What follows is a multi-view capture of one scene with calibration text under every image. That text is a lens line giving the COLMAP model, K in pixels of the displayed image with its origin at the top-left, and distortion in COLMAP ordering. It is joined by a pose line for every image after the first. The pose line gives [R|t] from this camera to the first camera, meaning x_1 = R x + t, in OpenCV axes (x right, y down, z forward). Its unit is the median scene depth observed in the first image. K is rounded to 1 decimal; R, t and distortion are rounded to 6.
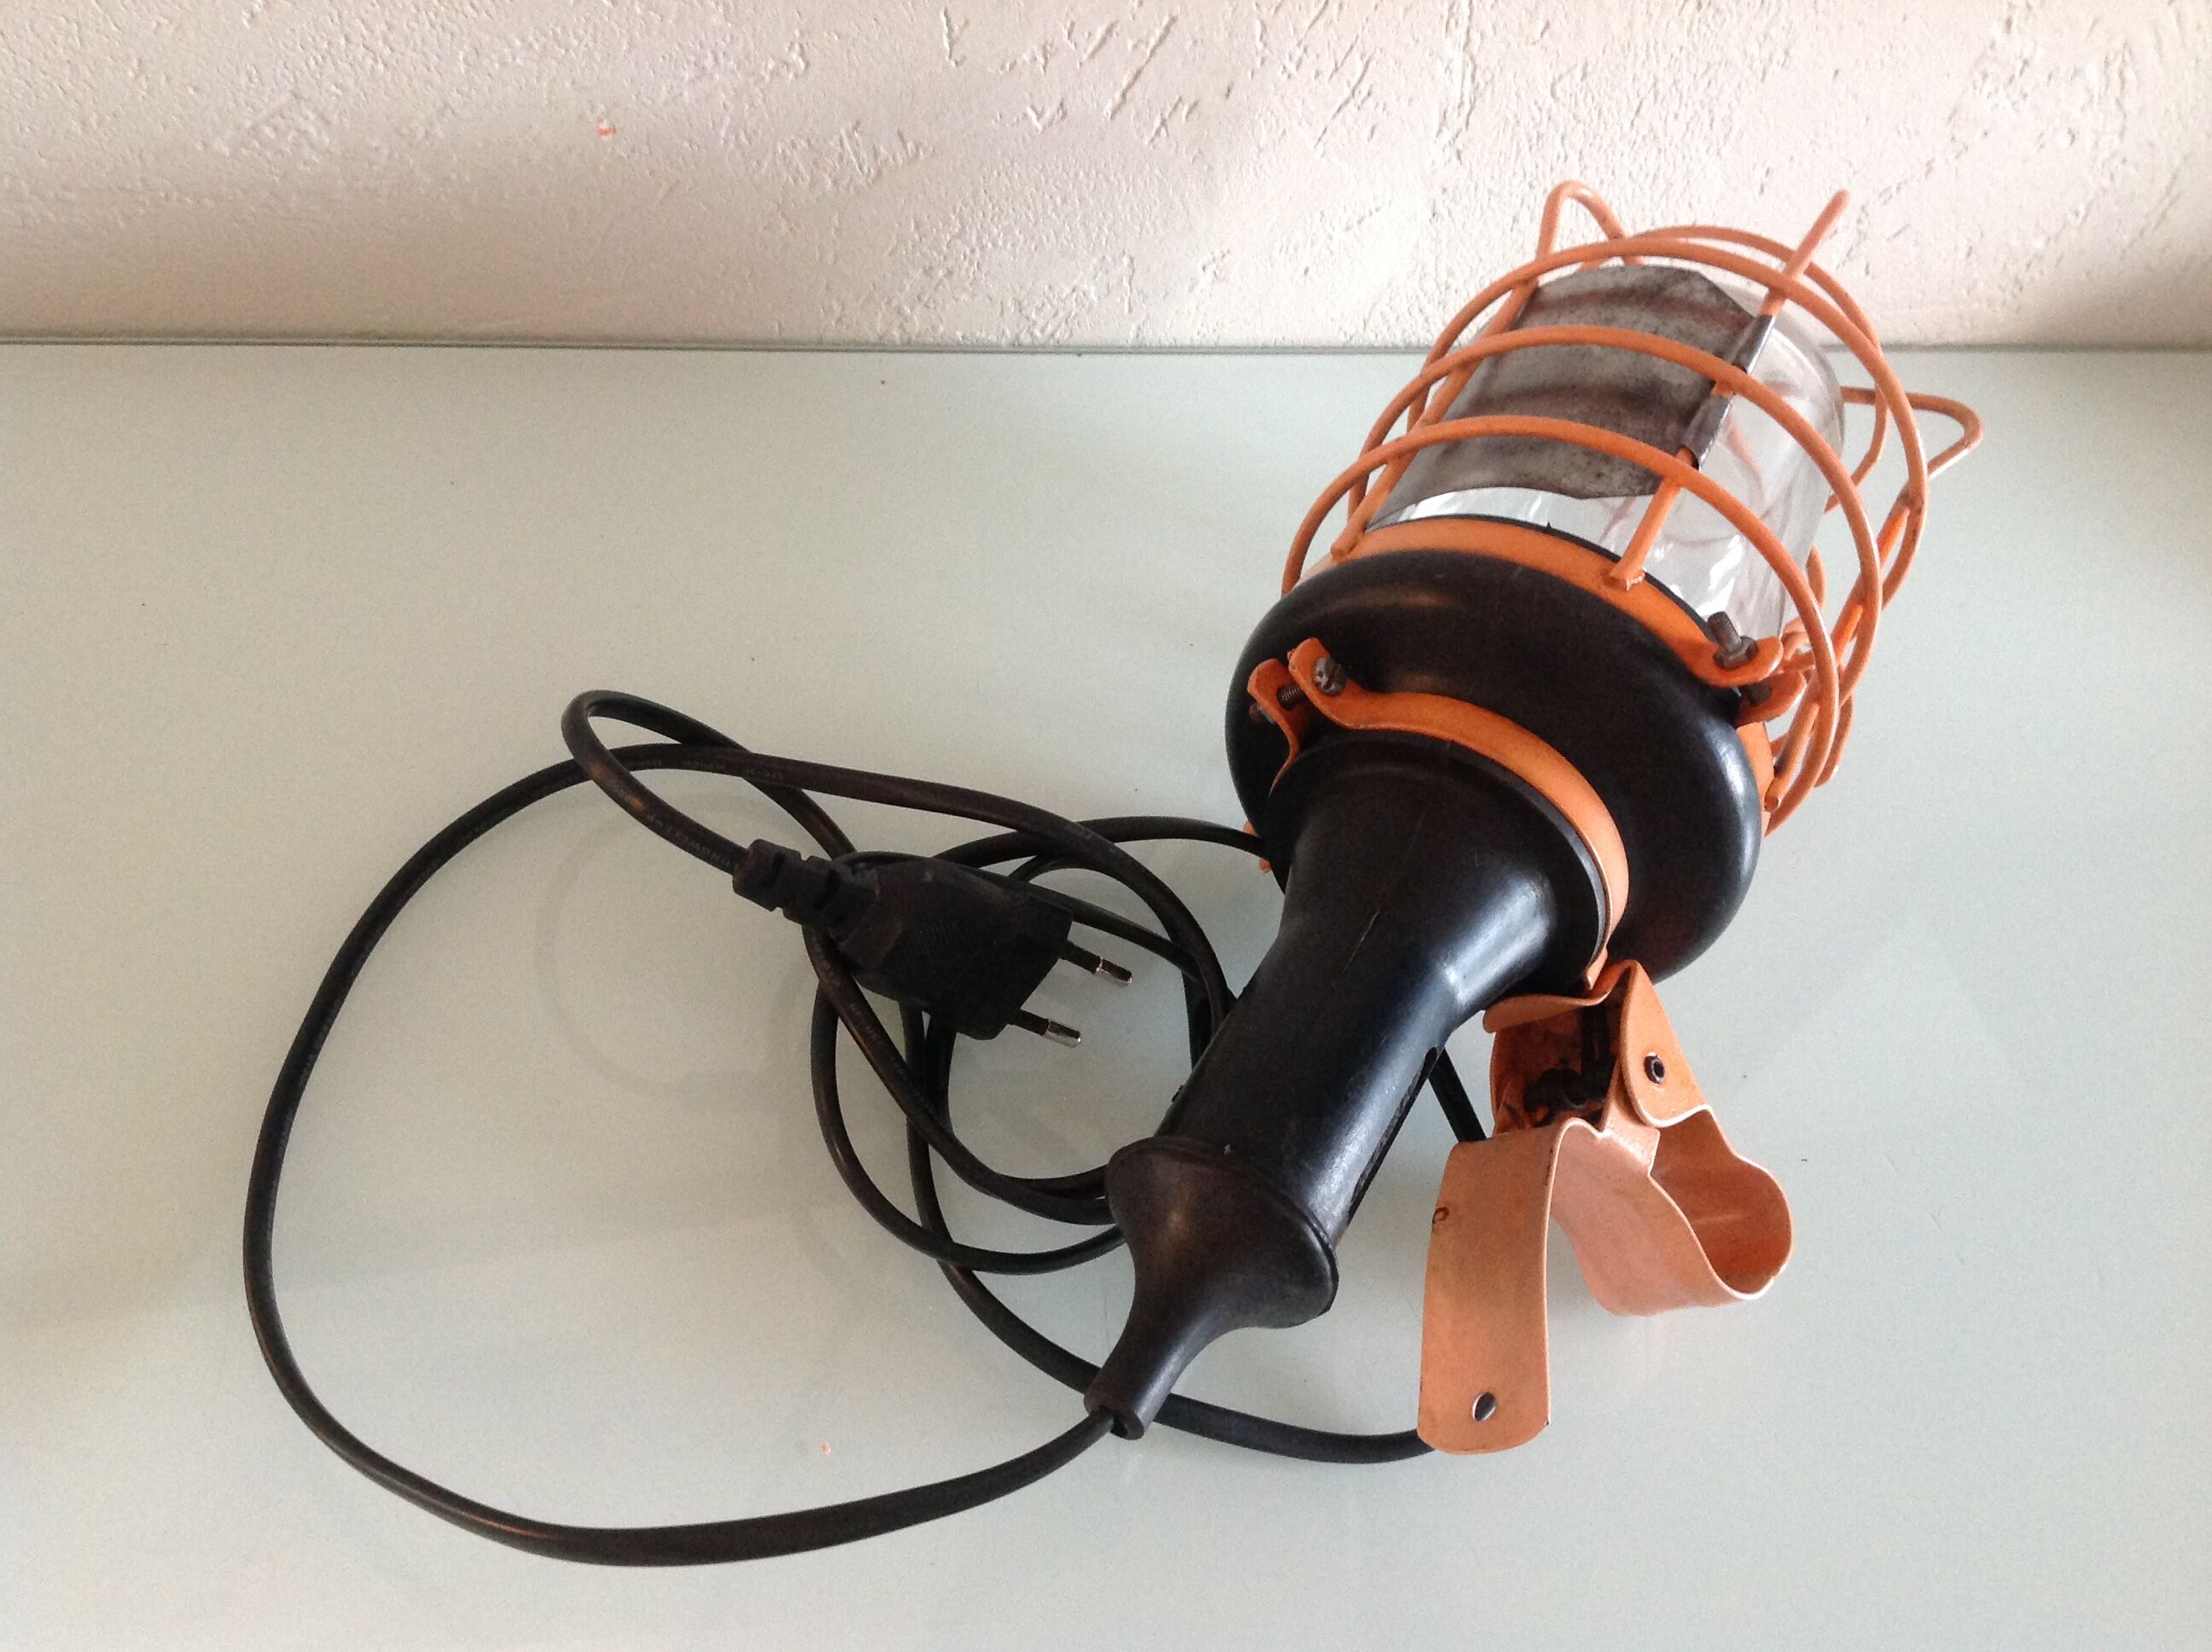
lens RADIAL K [[2272.9, 0, 1106.0], [0, 2272.9, 826.0], [0, 0, 1]] dist [0.133527, -0.320757]
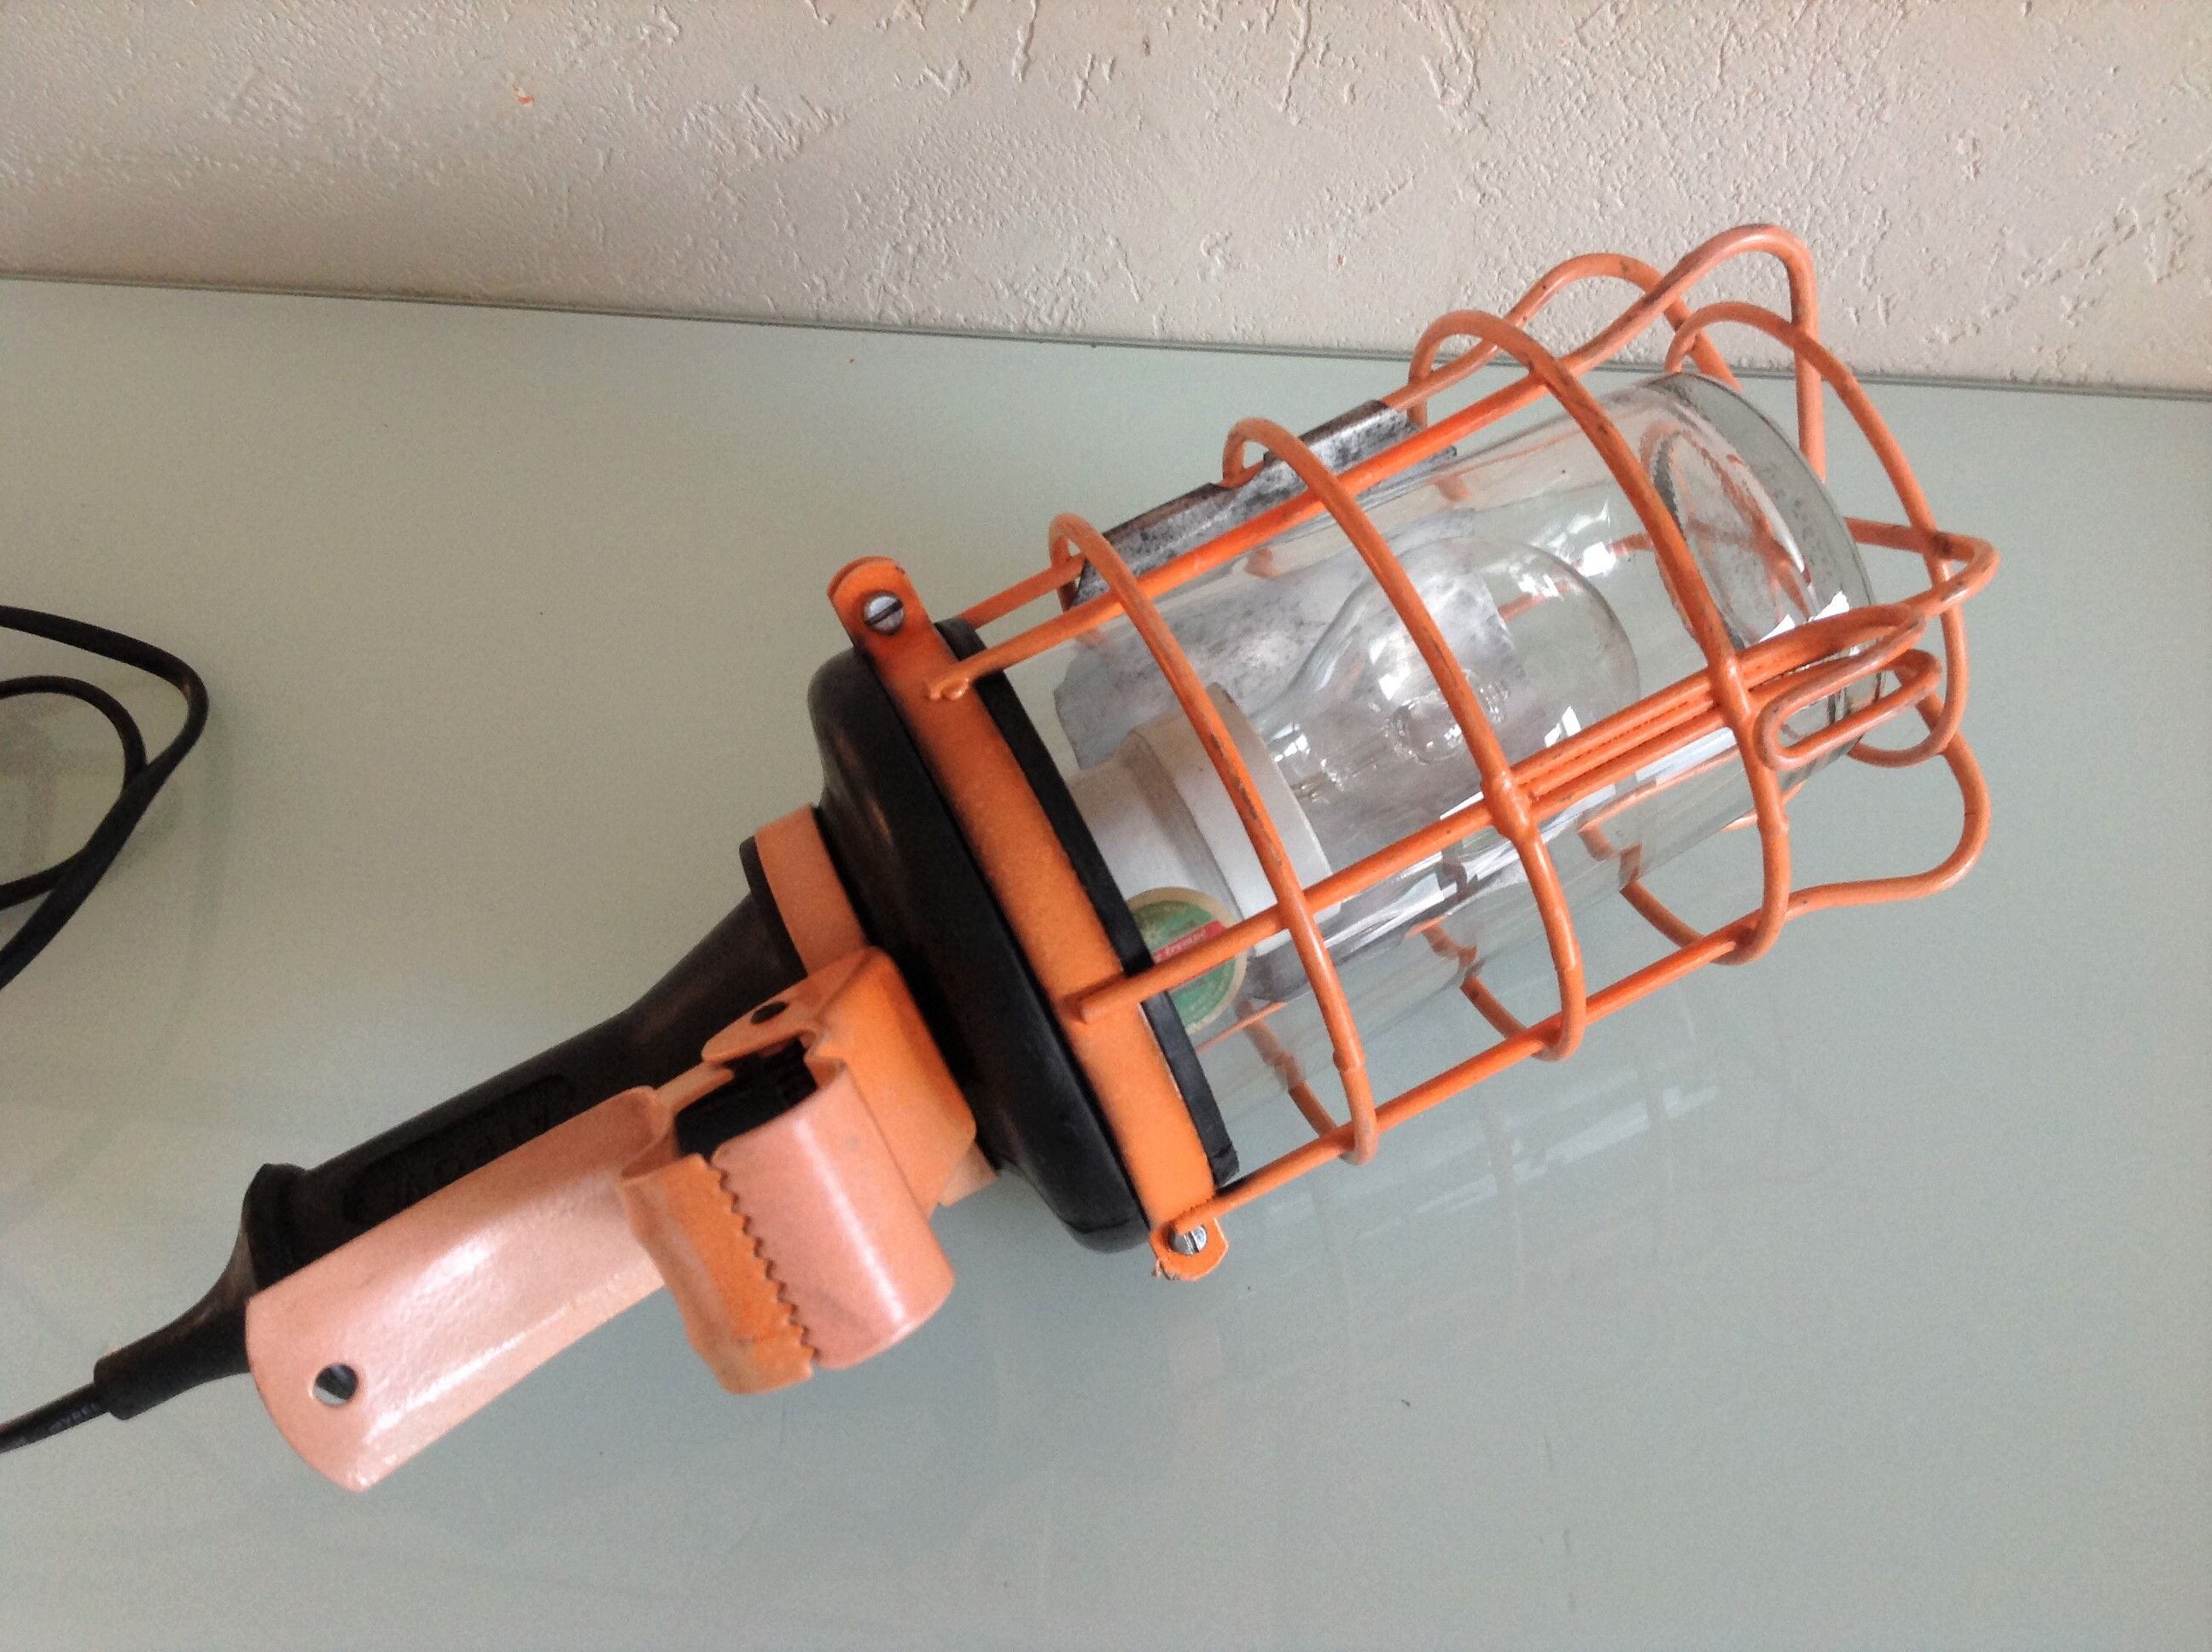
lens RADIAL K [[2272.9, 0, 1106.0], [0, 2272.9, 826.0], [0, 0, 1]] dist [0.133527, -0.320757]
pose [[0.825153, 0.153803, -0.543569, 0.575715], [-0.162843, 0.986138, 0.031828, -0.052424], [0.540929, 0.062254, 0.838761, 0.278293]]
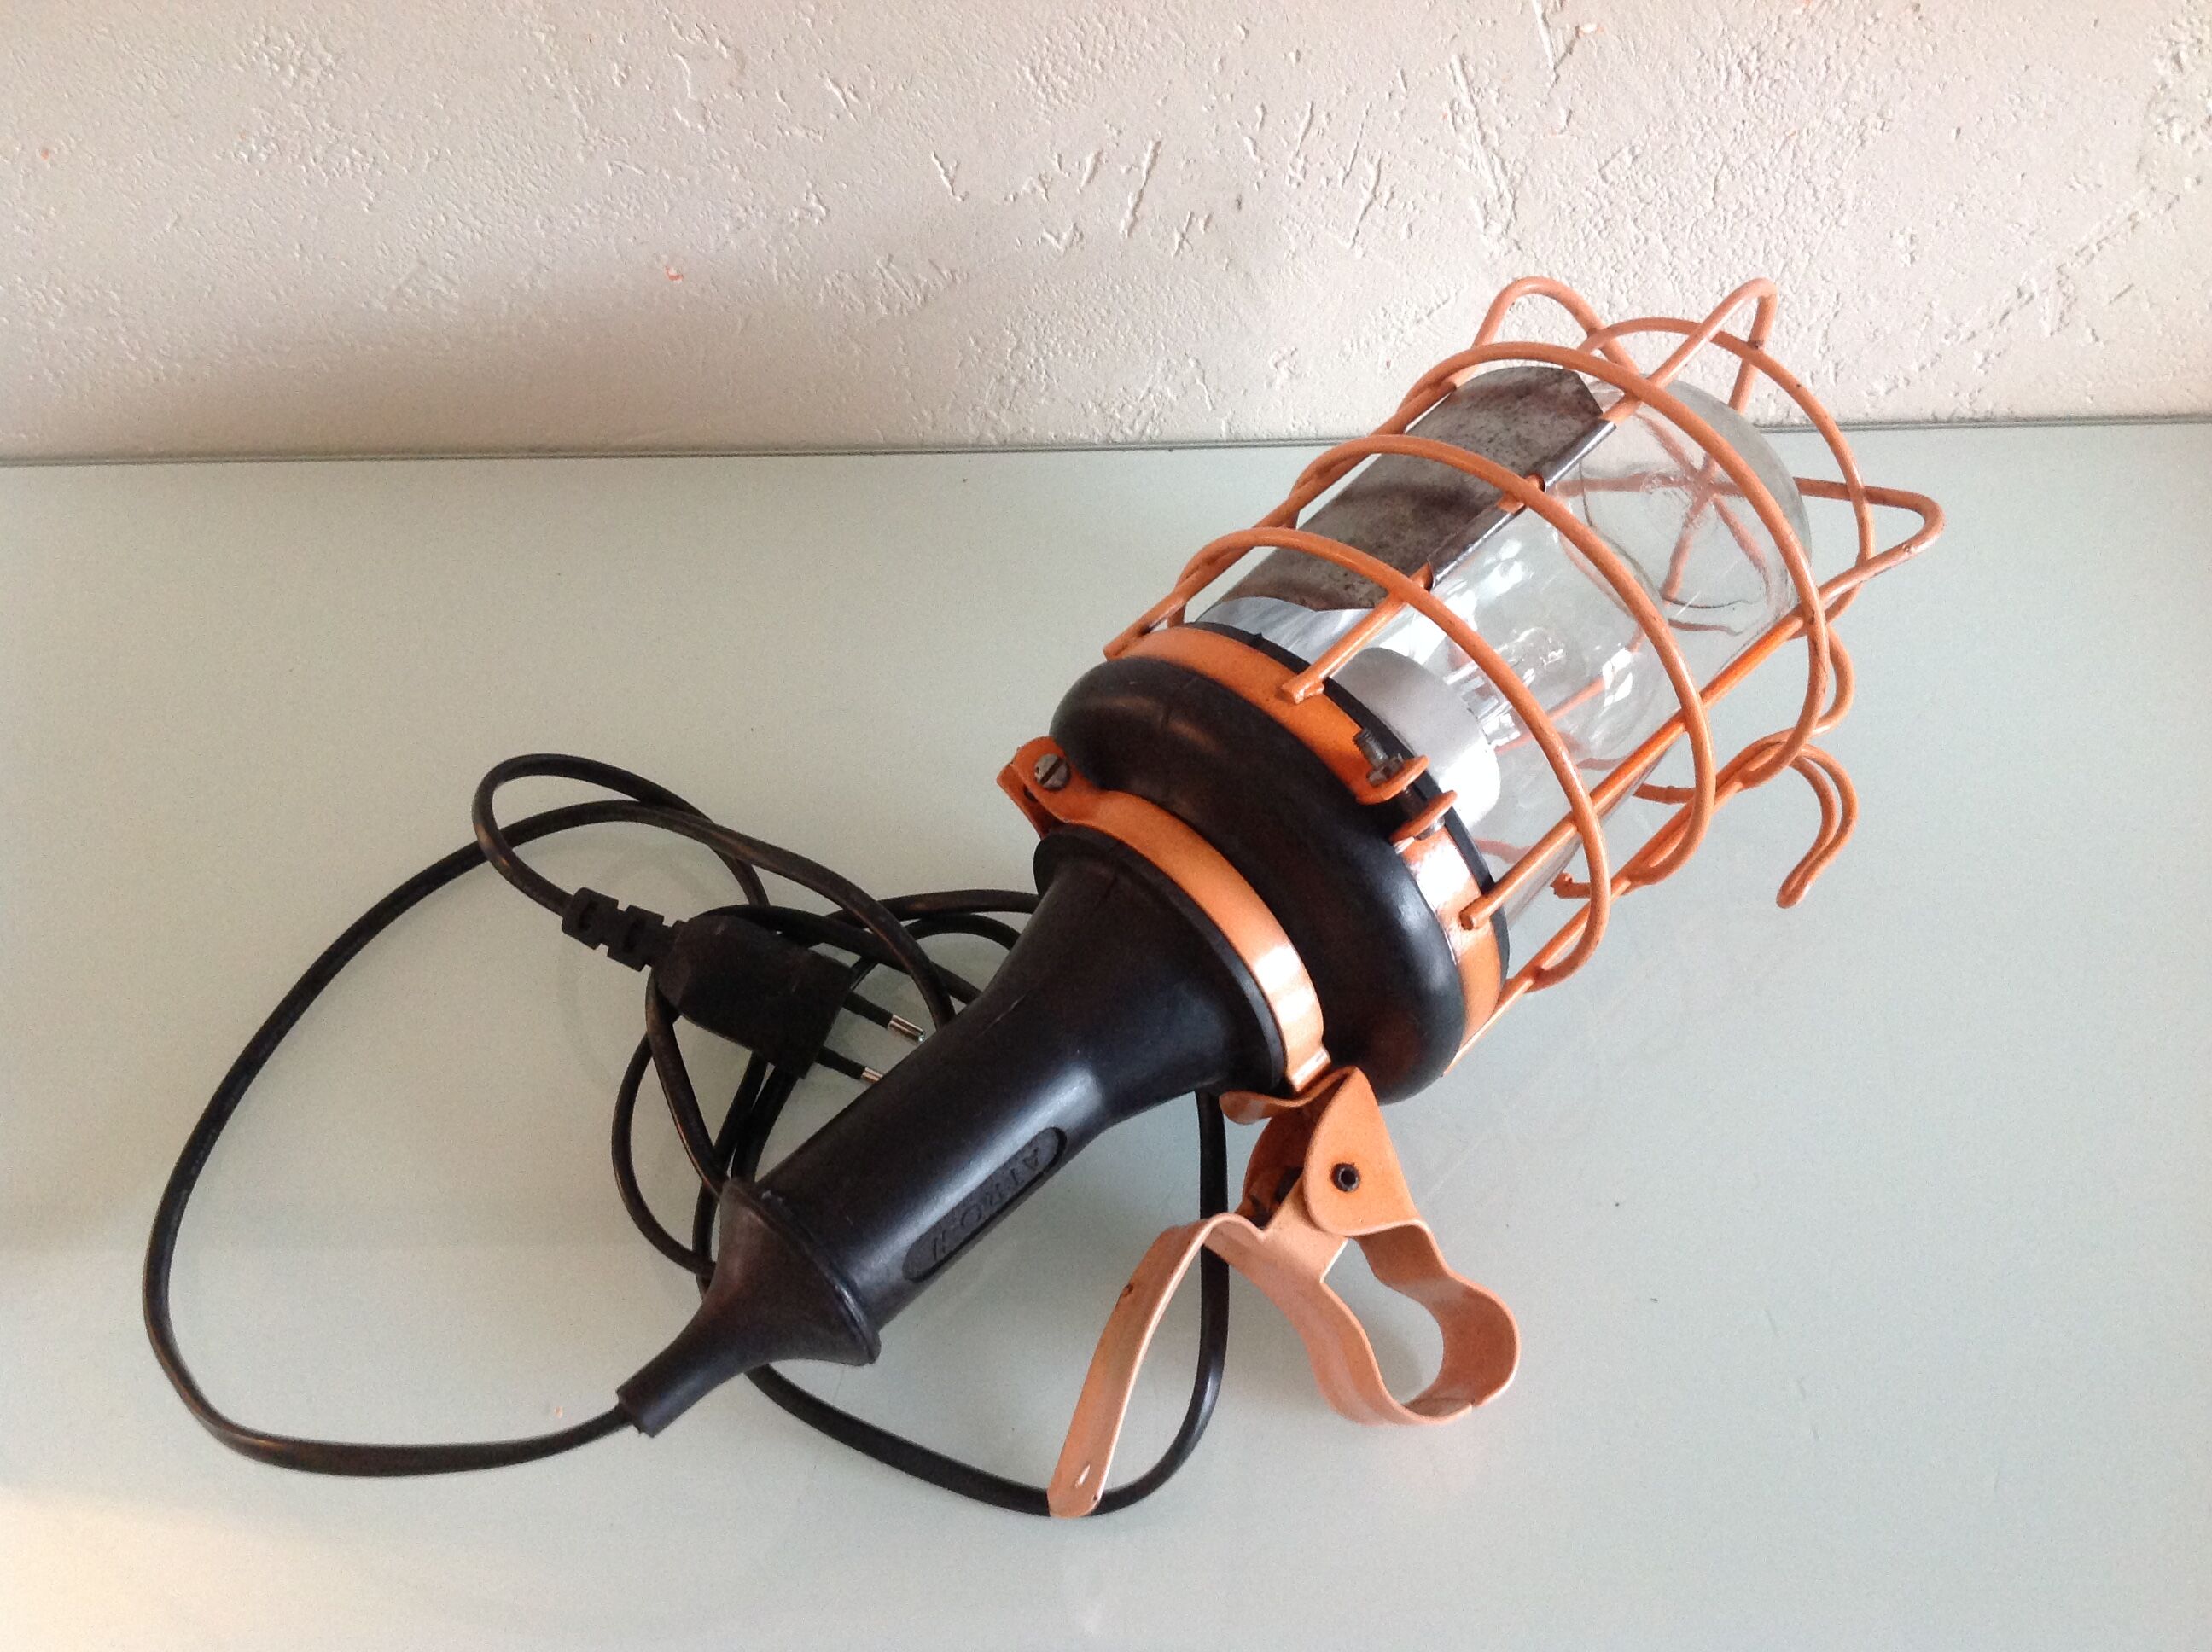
lens RADIAL K [[2252.5, 0, 1098.4], [0, 2252.5, 819.6], [0, 0, 1]] dist [0.179315, -0.432784]
pose [[0.904978, 0.056171, -0.421734, 0.458289], [-0.061319, 0.998117, 0.001360, -0.037678], [0.421017, 0.024629, 0.906718, 0.039045]]
